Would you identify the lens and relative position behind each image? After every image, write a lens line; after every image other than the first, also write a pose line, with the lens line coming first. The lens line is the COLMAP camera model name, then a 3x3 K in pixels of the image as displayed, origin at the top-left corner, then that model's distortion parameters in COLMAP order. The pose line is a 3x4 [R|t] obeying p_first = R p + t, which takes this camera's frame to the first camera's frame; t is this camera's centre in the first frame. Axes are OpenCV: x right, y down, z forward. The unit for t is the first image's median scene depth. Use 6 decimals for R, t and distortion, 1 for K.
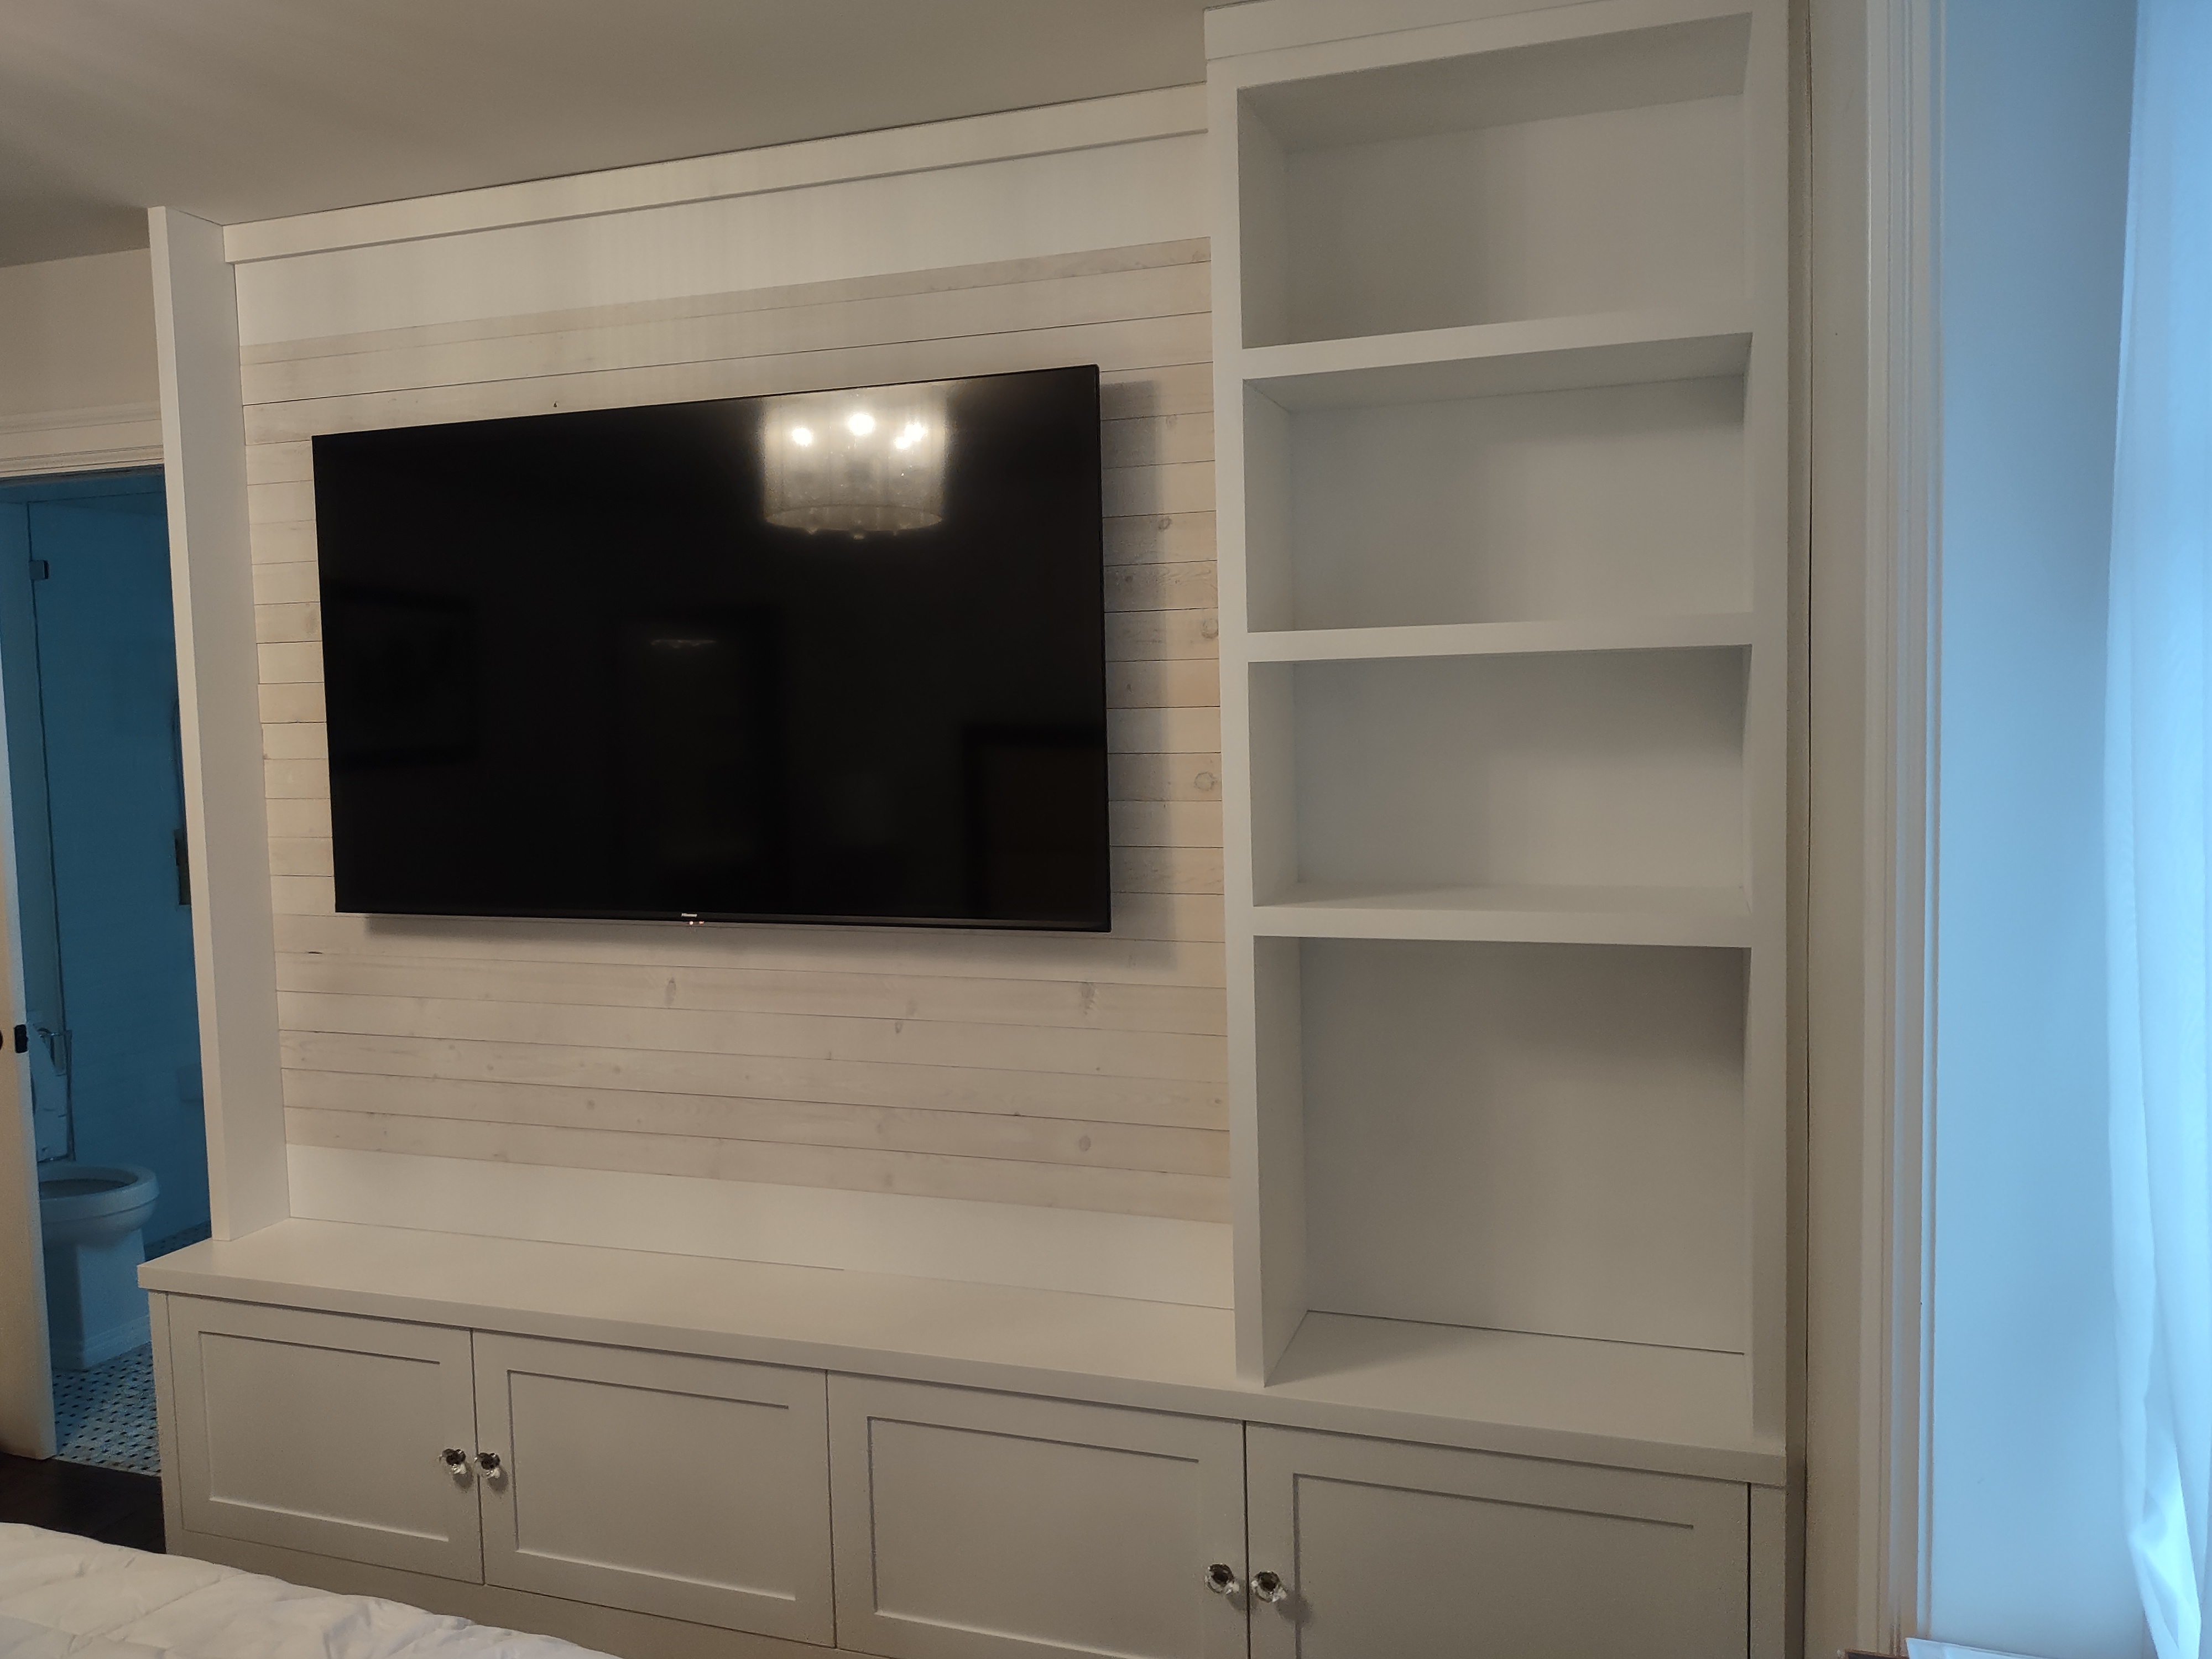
lens RADIAL K [[1730.7, 0, 1106.0], [0, 1730.7, 829.5], [0, 0, 1]] dist [0.094555, -0.184710]
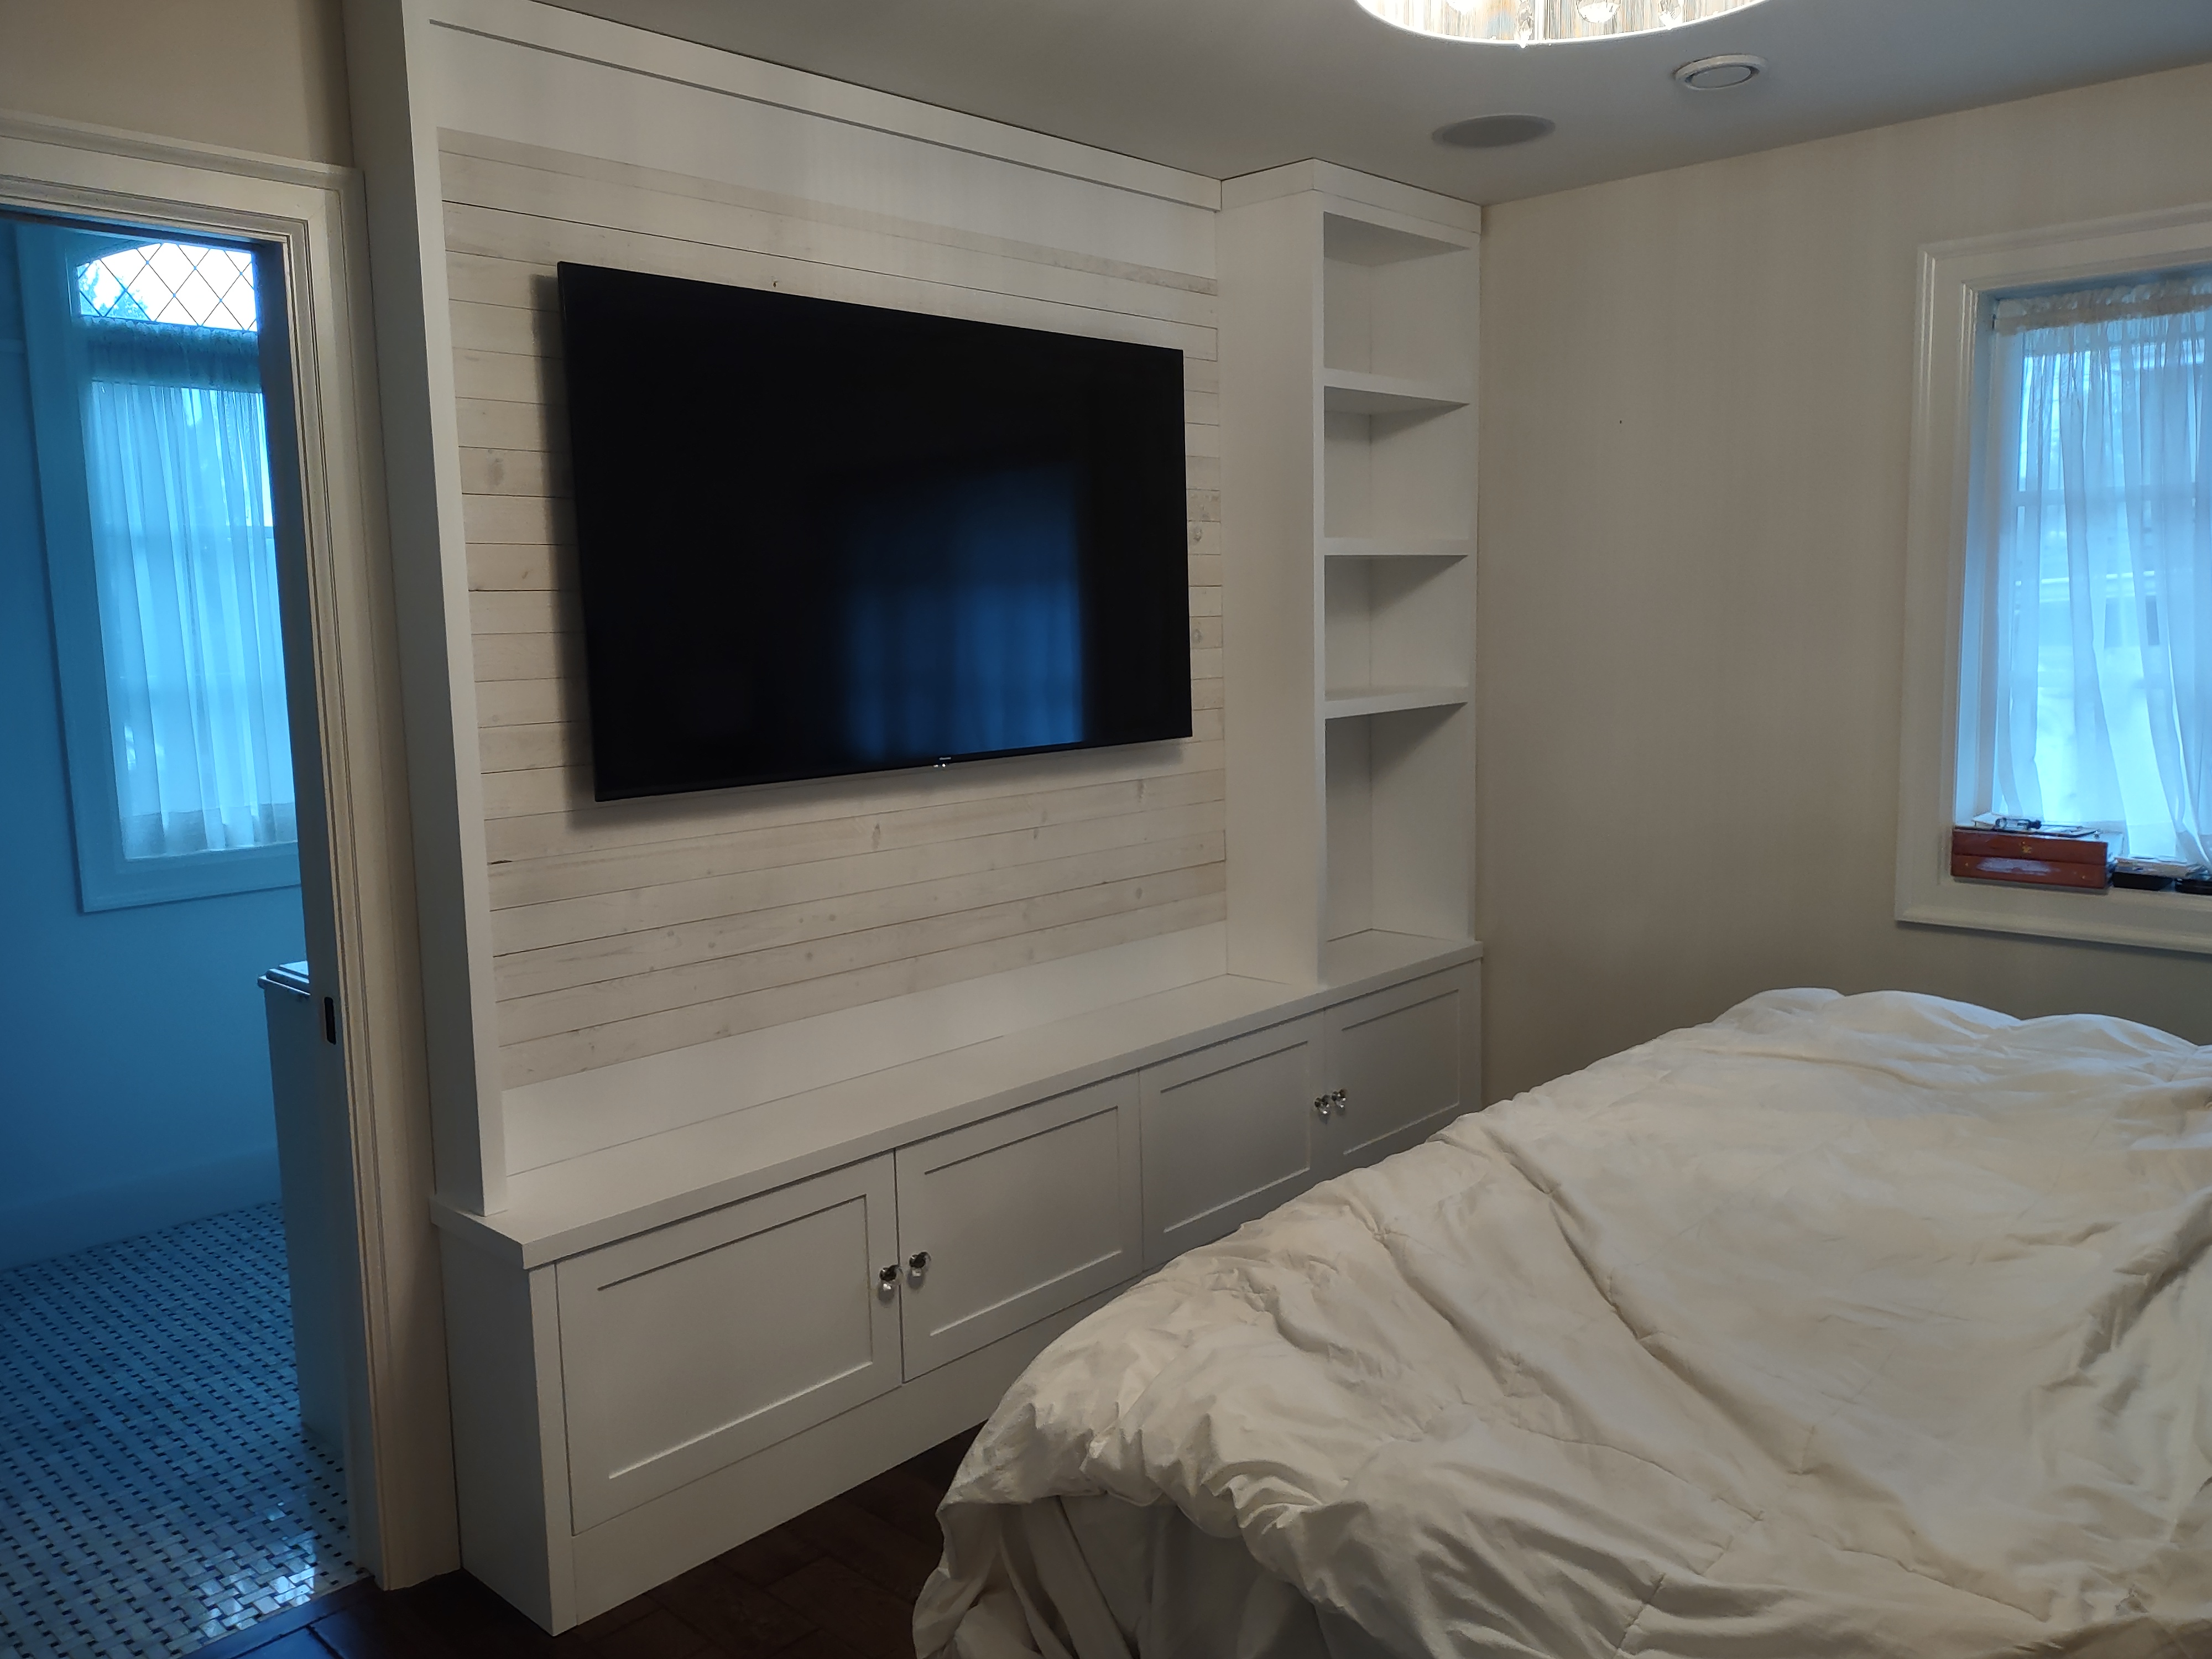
lens RADIAL K [[1699.8, 0, 1106.0], [0, 1699.8, 829.5], [0, 0, 1]] dist [0.002652, 0.001633]
pose [[0.386223, -0.109376, 0.915898, -1.192545], [0.077466, 0.993283, 0.085951, 0.006363], [-0.919147, 0.037755, 0.392102, 0.436291]]
